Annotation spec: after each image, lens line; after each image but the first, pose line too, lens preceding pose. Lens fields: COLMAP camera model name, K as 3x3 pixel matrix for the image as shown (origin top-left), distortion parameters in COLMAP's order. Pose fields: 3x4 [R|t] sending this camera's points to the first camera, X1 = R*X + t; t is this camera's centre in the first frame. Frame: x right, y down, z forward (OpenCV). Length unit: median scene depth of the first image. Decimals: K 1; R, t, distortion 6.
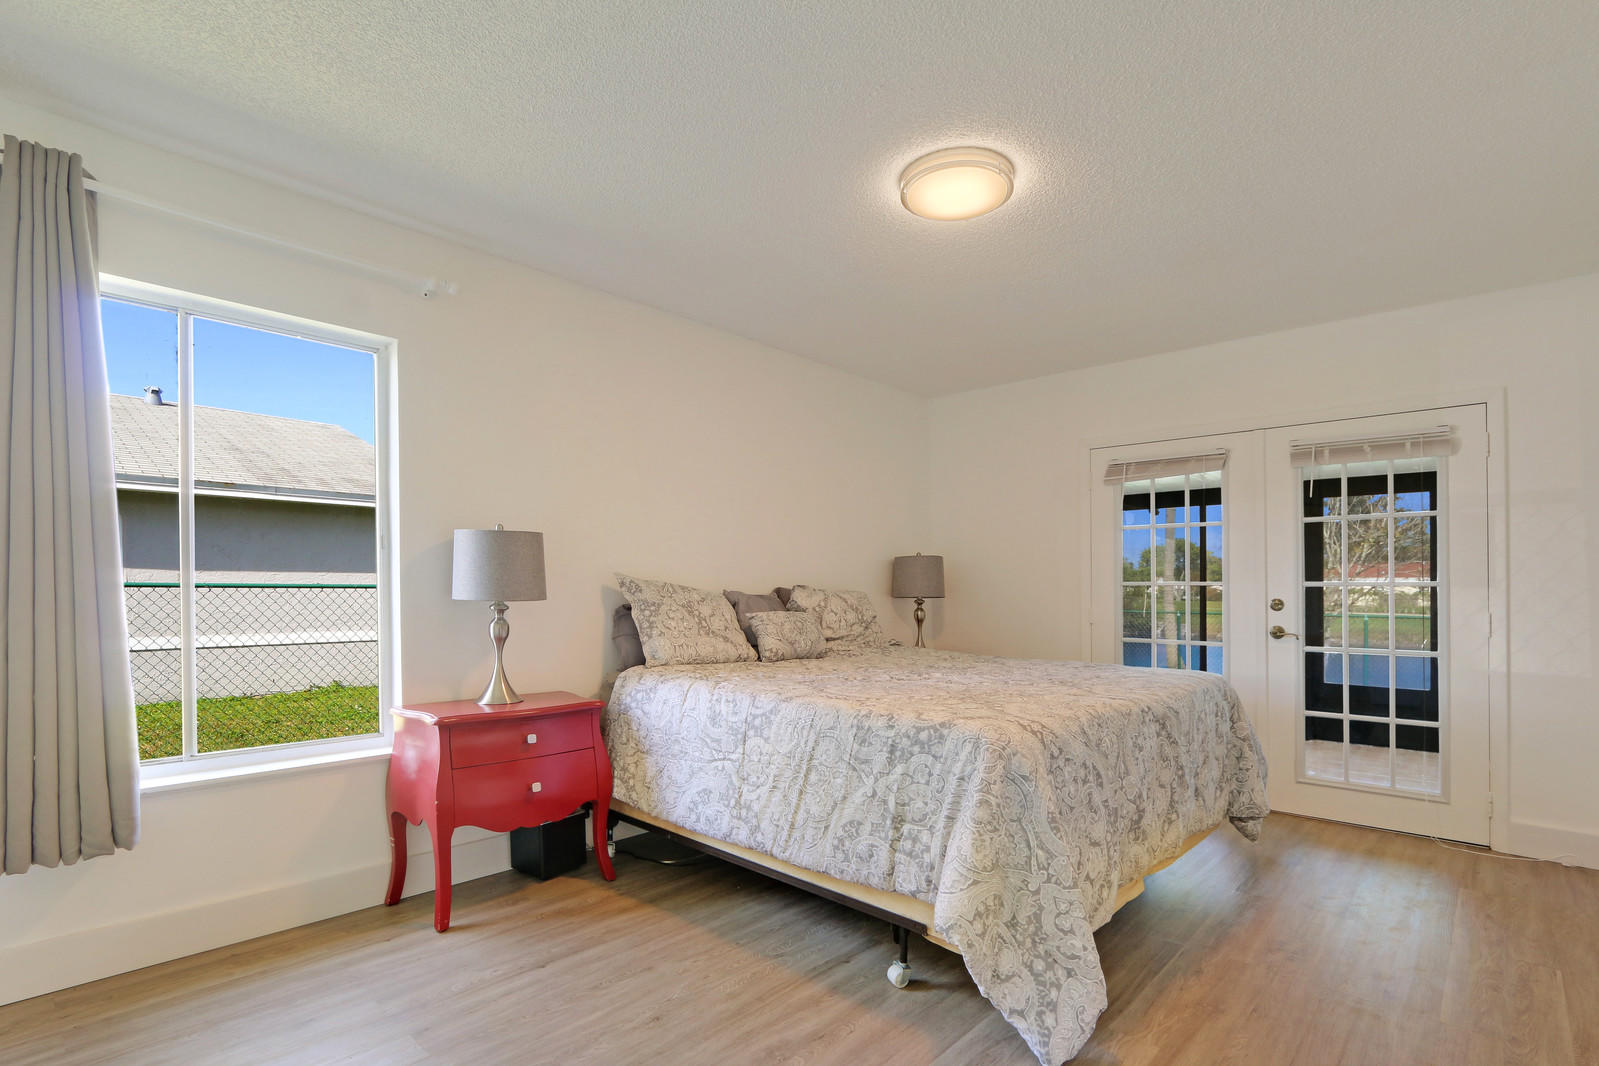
lens RADIAL K [[771.0, 0, 797.2], [0, 771.0, 582.5], [0, 0, 1]] dist [-0.006865, 0.000849]
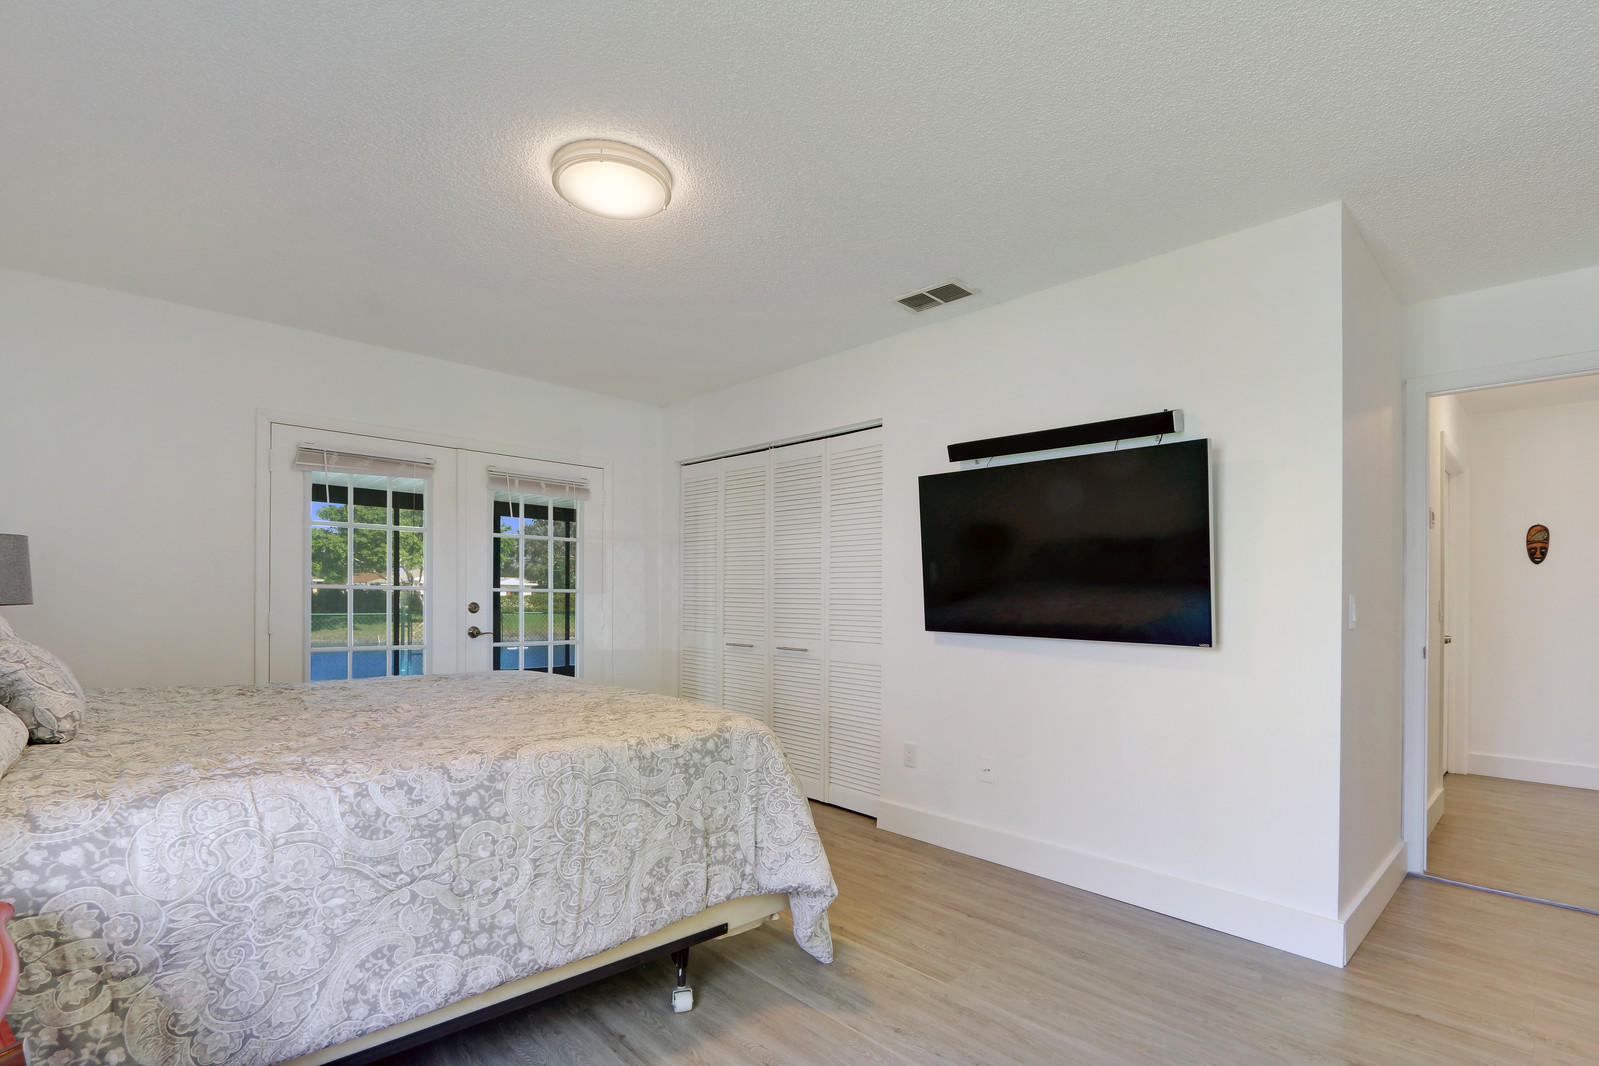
lens RADIAL K [[771.0, 0, 797.2], [0, 771.0, 582.5], [0, 0, 1]] dist [-0.006865, 0.000849]
pose [[0.053458, 0.013304, 0.998481, -0.703873], [-0.020122, 0.999723, -0.012243, -0.005411], [-0.998367, -0.019437, 0.053711, 0.686915]]
